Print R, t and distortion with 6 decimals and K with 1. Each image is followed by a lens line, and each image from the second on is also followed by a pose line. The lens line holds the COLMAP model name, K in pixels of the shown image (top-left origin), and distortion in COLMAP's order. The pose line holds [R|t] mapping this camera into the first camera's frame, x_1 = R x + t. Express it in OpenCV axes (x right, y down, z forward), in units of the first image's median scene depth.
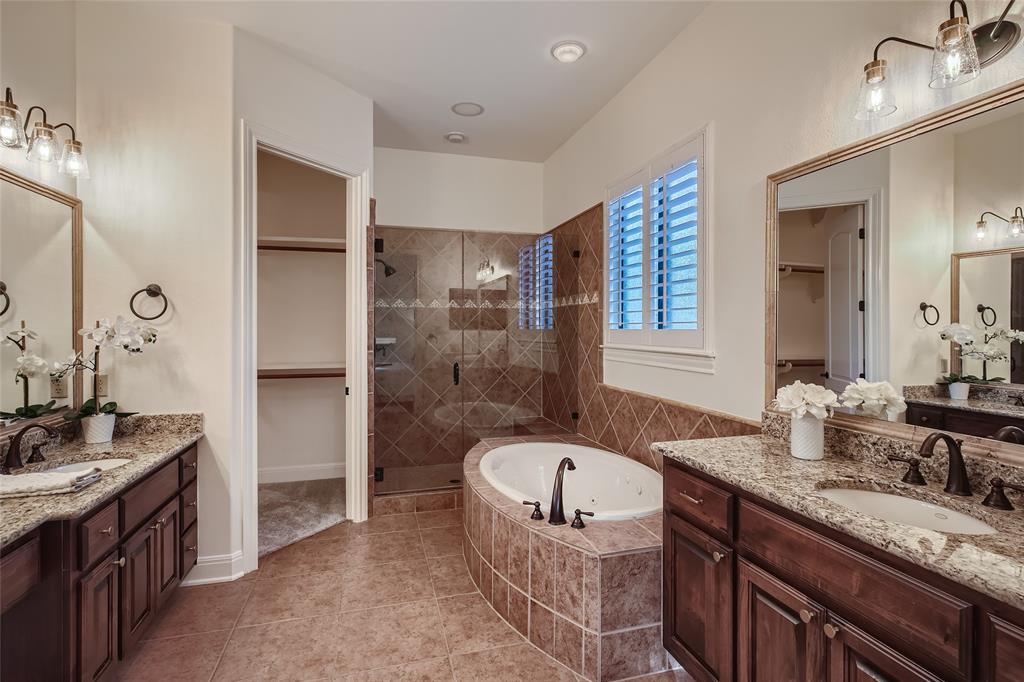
lens RADIAL K [[493.0, 0, 512.1], [0, 493.0, 338.4], [0, 0, 1]] dist [-0.002108, -0.000159]
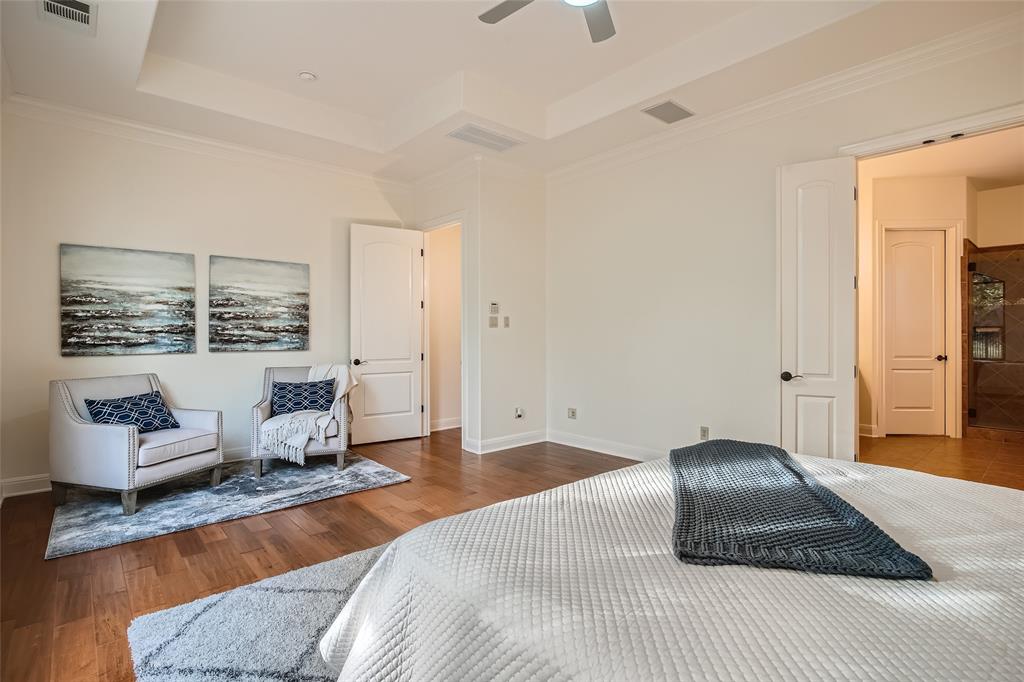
lens RADIAL K [[493.0, 0, 512.1], [0, 493.0, 338.4], [0, 0, 1]] dist [-0.002108, -0.000159]
pose [[0.427838, -0.001672, -0.903854, 0.533219], [-0.005550, 0.999975, -0.004476, 0.055945], [0.903838, 0.006931, 0.427818, -1.020287]]
